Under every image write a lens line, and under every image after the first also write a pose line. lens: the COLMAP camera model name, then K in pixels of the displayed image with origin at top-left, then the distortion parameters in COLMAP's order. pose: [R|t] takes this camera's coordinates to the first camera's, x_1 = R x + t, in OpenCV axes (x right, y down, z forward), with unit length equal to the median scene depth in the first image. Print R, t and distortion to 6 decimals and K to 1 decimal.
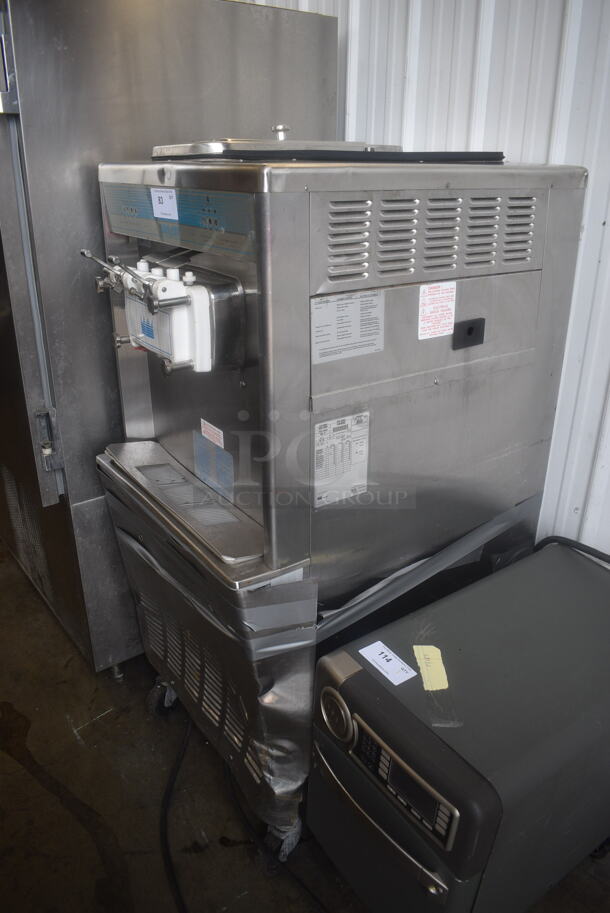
lens RADIAL K [[697.0, 0, 305.5], [0, 697.0, 457.9], [0, 0, 1]] dist [-0.099038, 0.017267]
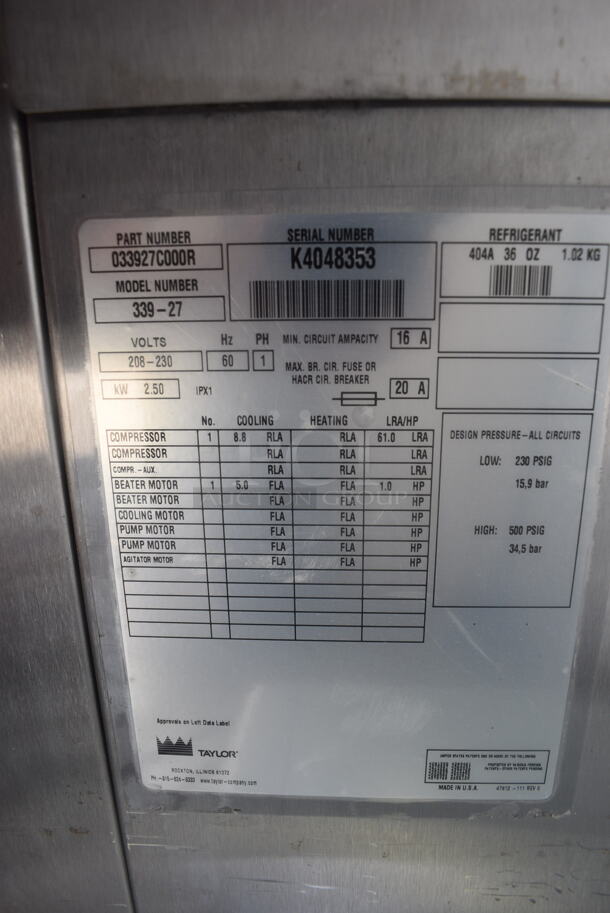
lens RADIAL K [[697.0, 0, 305.0], [0, 697.0, 456.0], [0, 0, 1]] dist [-0.099038, 0.017267]
pose [[0.791618, 0.184944, -0.582355, 0.114418], [-0.224310, 0.974507, 0.004570, -0.013508], [0.568354, 0.127010, 0.812922, 0.823515]]
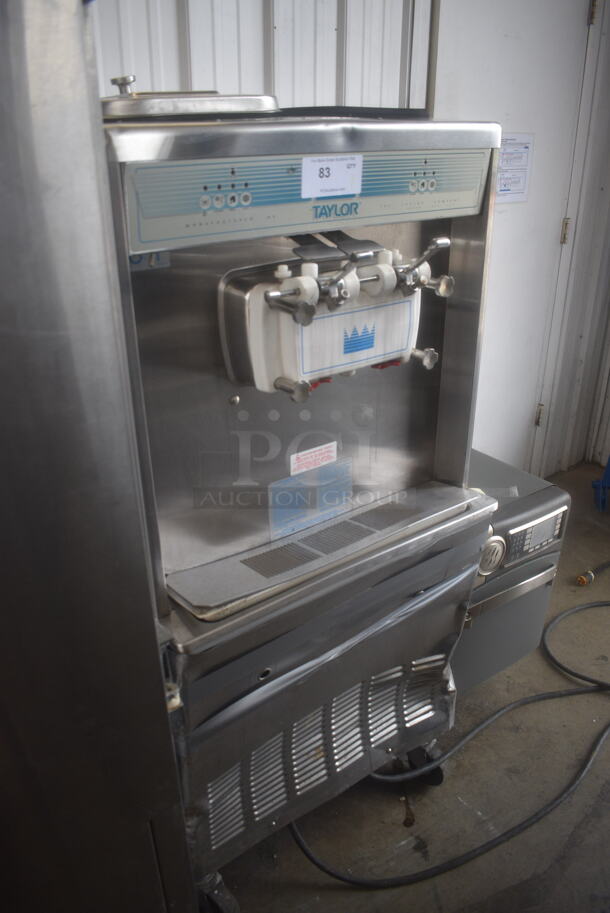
lens RADIAL K [[697.0, 0, 310.9], [0, 697.0, 454.6], [0, 0, 1]] dist [-0.099038, 0.017267]
pose [[-0.021224, -0.436244, 0.899578, -0.943735], [0.395205, 0.822837, 0.408353, -0.404472], [-0.918348, 0.364185, 0.154942, 0.962739]]
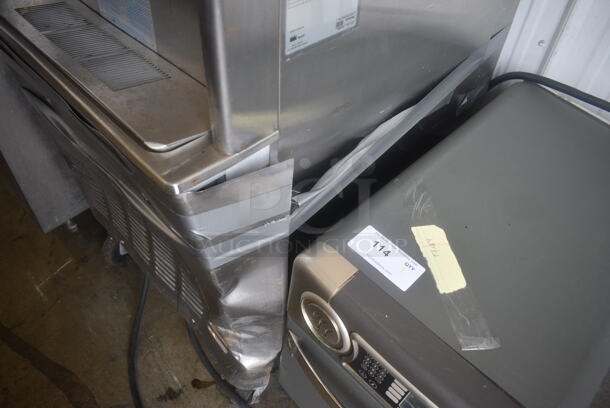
lens RADIAL K [[465.7, 0, 300.5], [0, 465.7, 200.0], [0, 0, 1]] dist [-0.099038, 0.017267]
pose [[0.984899, -0.095231, 0.144588, -0.043185], [0.029824, 0.915969, 0.400139, 0.023759], [-0.170544, -0.389784, 0.904977, 0.532708]]
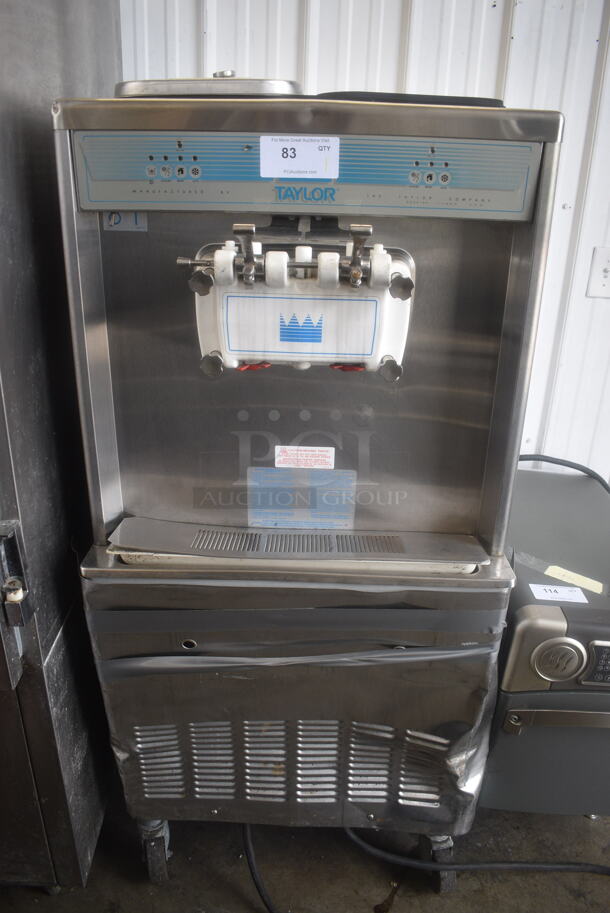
lens RADIAL K [[697.0, 0, 309.5], [0, 697.0, 454.0], [0, 0, 1]] dist [-0.099038, 0.017267]
pose [[0.581077, -0.303239, 0.755246, -0.787139], [0.292372, 0.943822, 0.154007, -0.171239], [-0.759518, 0.131323, 0.637092, 0.552582]]
